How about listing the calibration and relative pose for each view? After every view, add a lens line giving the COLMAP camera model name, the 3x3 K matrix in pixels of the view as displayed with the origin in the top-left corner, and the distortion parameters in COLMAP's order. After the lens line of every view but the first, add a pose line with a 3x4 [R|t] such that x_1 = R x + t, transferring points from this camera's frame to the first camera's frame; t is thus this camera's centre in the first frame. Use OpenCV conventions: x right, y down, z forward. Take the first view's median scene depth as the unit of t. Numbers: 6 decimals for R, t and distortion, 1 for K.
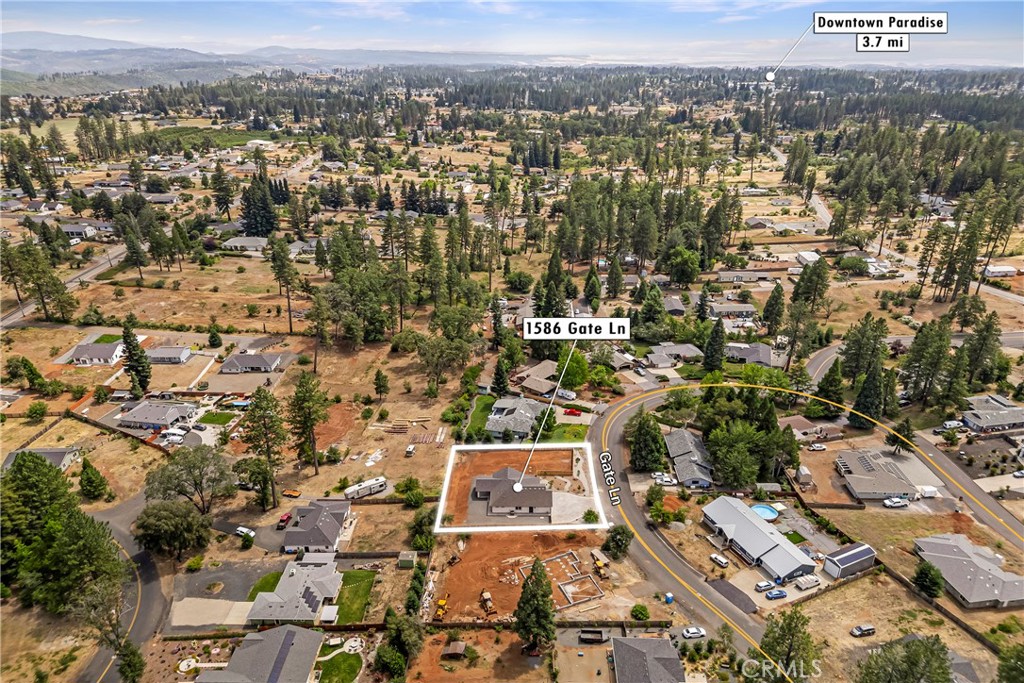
lens RADIAL K [[684.1, 0, 512.7], [0, 684.1, 372.5], [0, 0, 1]] dist [0.070532, -0.072651]
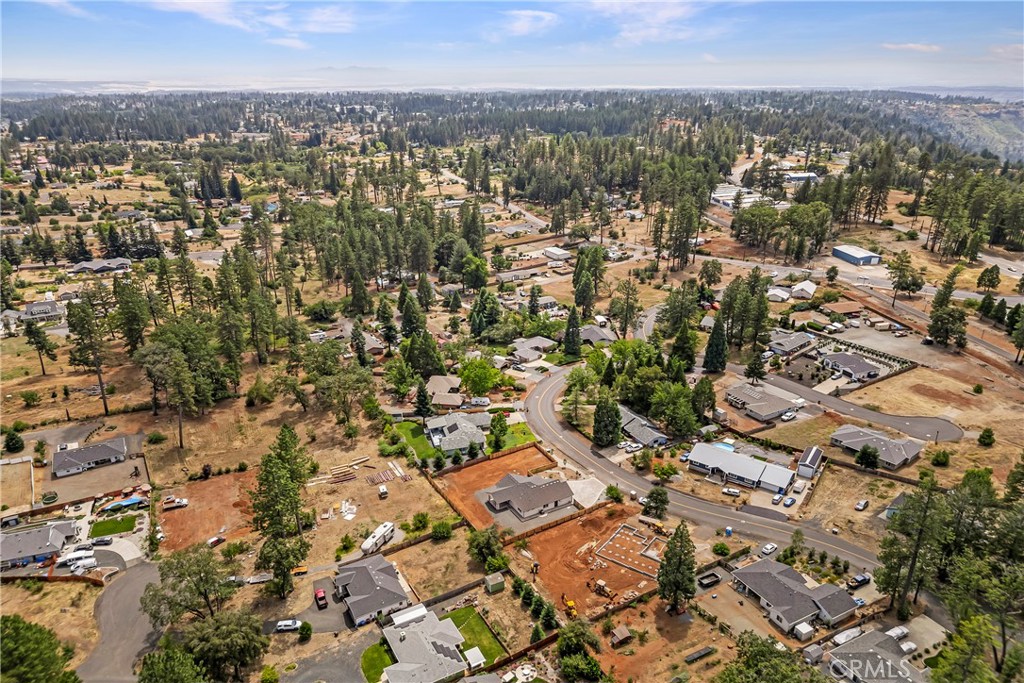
lens RADIAL K [[684.1, 0, 512.7], [0, 684.1, 372.5], [0, 0, 1]] dist [0.070532, -0.072651]
pose [[0.869463, -0.204904, 0.449497, -0.487957], [0.218332, 0.975617, 0.022416, -0.033375], [-0.443130, 0.078650, 0.893000, 0.093384]]
